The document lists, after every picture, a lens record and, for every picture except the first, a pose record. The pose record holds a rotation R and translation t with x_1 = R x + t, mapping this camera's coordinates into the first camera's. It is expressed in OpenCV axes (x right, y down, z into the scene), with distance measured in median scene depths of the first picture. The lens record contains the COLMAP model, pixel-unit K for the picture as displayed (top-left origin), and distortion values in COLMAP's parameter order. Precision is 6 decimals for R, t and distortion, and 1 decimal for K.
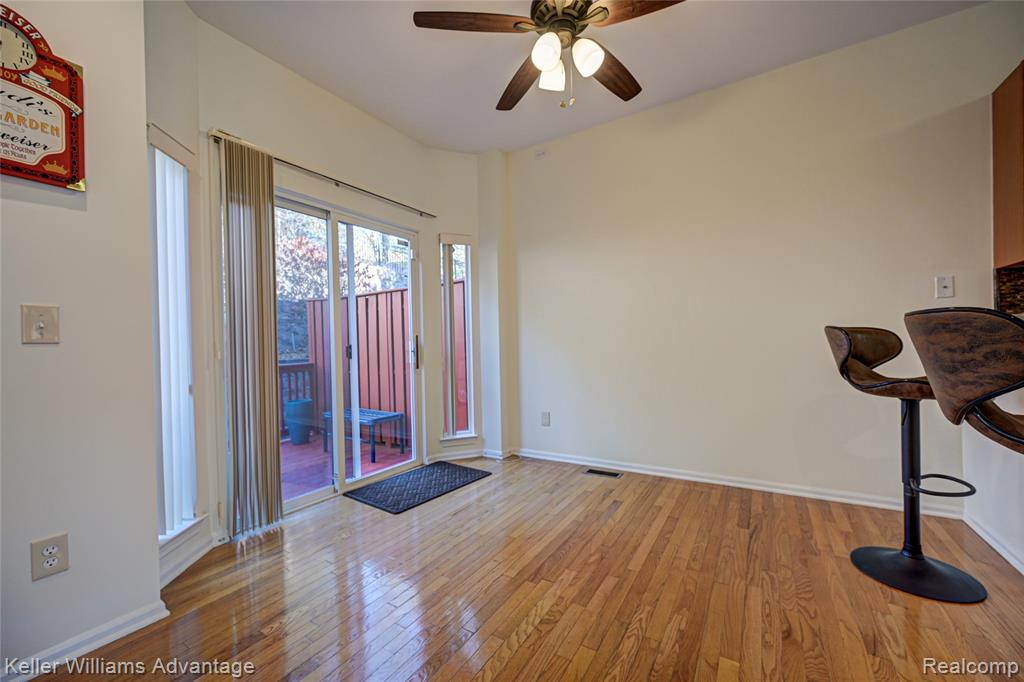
lens RADIAL K [[409.2, 0, 524.5], [0, 409.2, 346.7], [0, 0, 1]] dist [-0.001488, -0.000415]
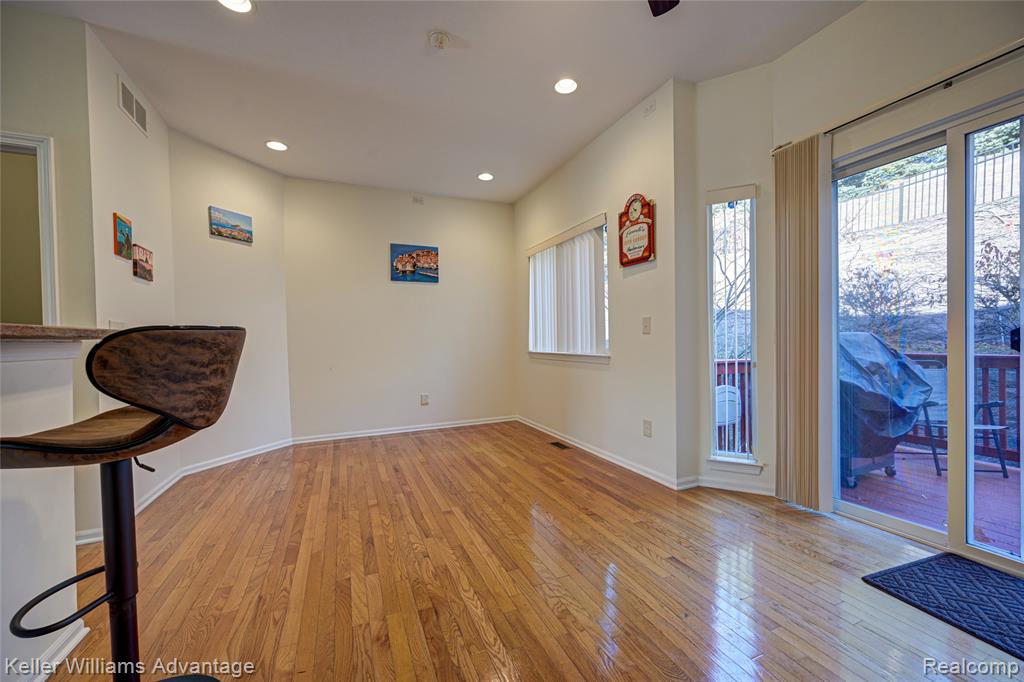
lens RADIAL K [[384.6, 0, 515.7], [0, 384.6, 347.4], [0, 0, 1]] dist [-0.011782, -0.001013]
pose [[-0.558149, 0.049275, -0.828277, 0.750149], [0.025599, 0.998783, 0.042168, -0.031114], [0.829346, 0.002333, -0.558730, 1.212377]]
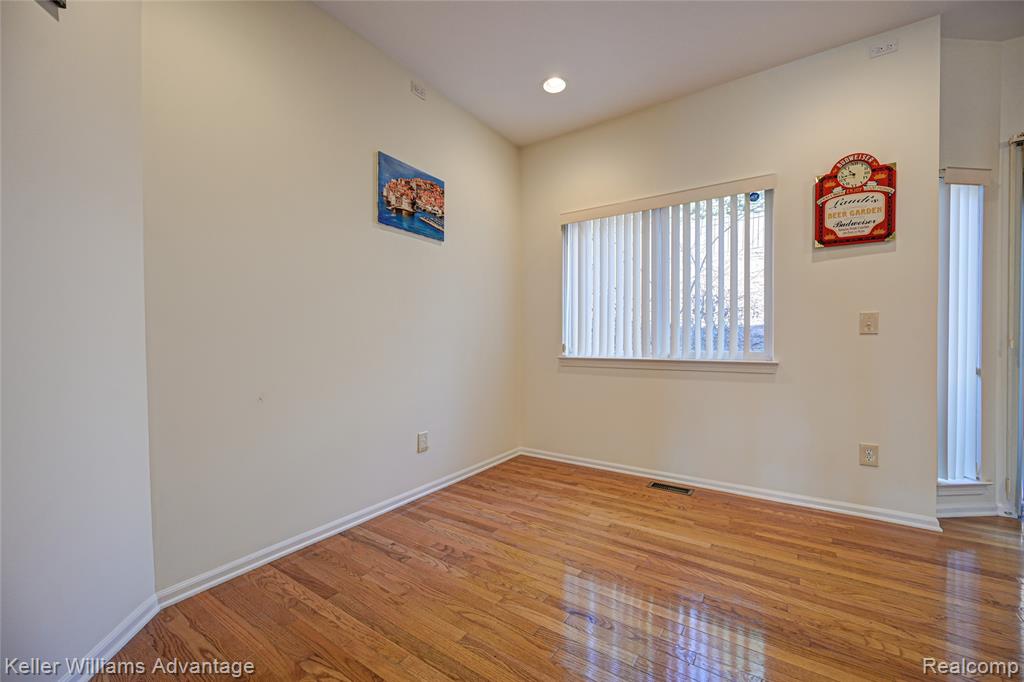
lens RADIAL K [[409.2, 0, 514.9], [0, 409.2, 345.1], [0, 0, 1]] dist [-0.001488, -0.000415]
pose [[-0.045021, 0.033764, -0.998415, 0.496719], [-0.003753, 0.999416, 0.033967, -0.011447], [0.998979, 0.005276, -0.044868, -0.343553]]
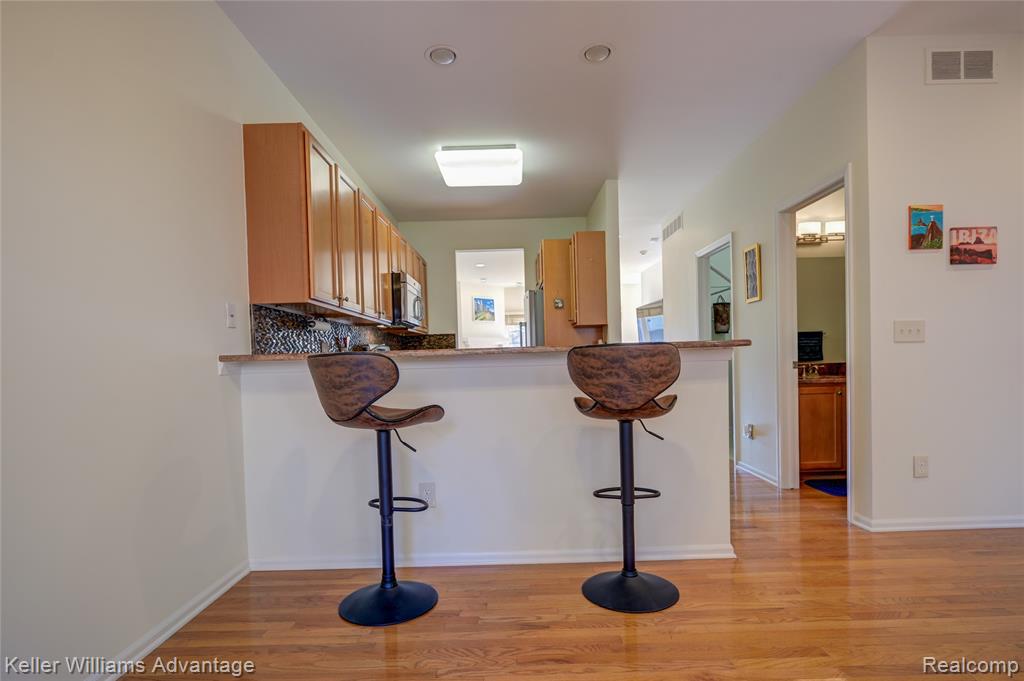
lens RADIAL K [[540.4, 0, 495.0], [0, 540.4, 370.0], [0, 0, 1]] dist [-0.005638, -0.000085]
pose [[-0.521948, 0.016438, 0.852819, -0.298164], [0.046300, 0.998886, 0.009083, -0.017002], [-0.851720, 0.044226, -0.522128, 1.396230]]
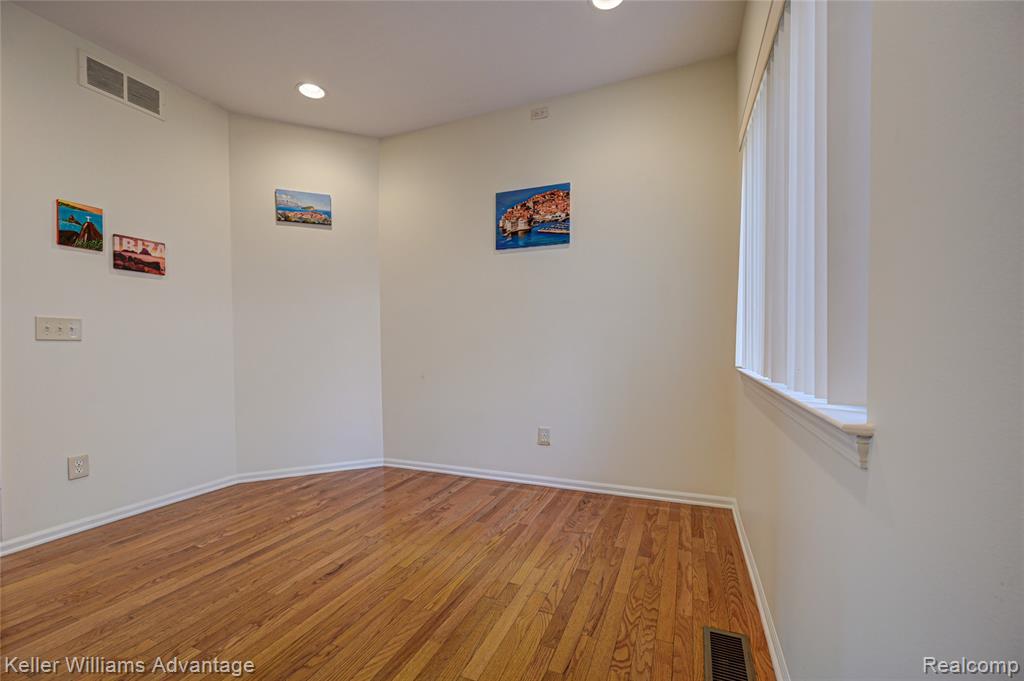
lens RADIAL K [[403.6, 0, 512.9], [0, 403.6, 350.6], [0, 0, 1]] dist [-0.004131, 0.000576]
pose [[-0.983553, 0.033143, -0.177555, -0.645525], [0.028210, 0.999145, 0.030238, 0.002853], [0.178405, 0.024731, -0.983646, 0.870554]]
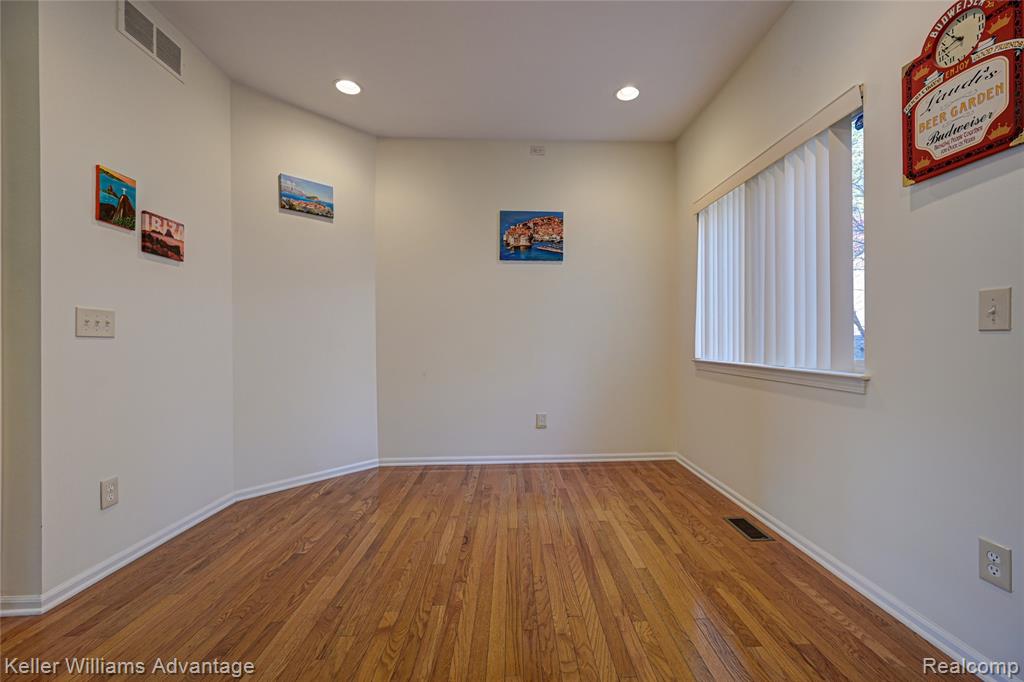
lens RADIAL K [[409.2, 0, 535.4], [0, 409.2, 342.9], [0, 0, 1]] dist [-0.001488, -0.000415]
pose [[-0.812394, 0.028678, -0.582403, 0.144698], [0.019145, 0.999563, 0.022514, -0.016439], [0.582794, 0.007140, -0.812588, 0.873610]]
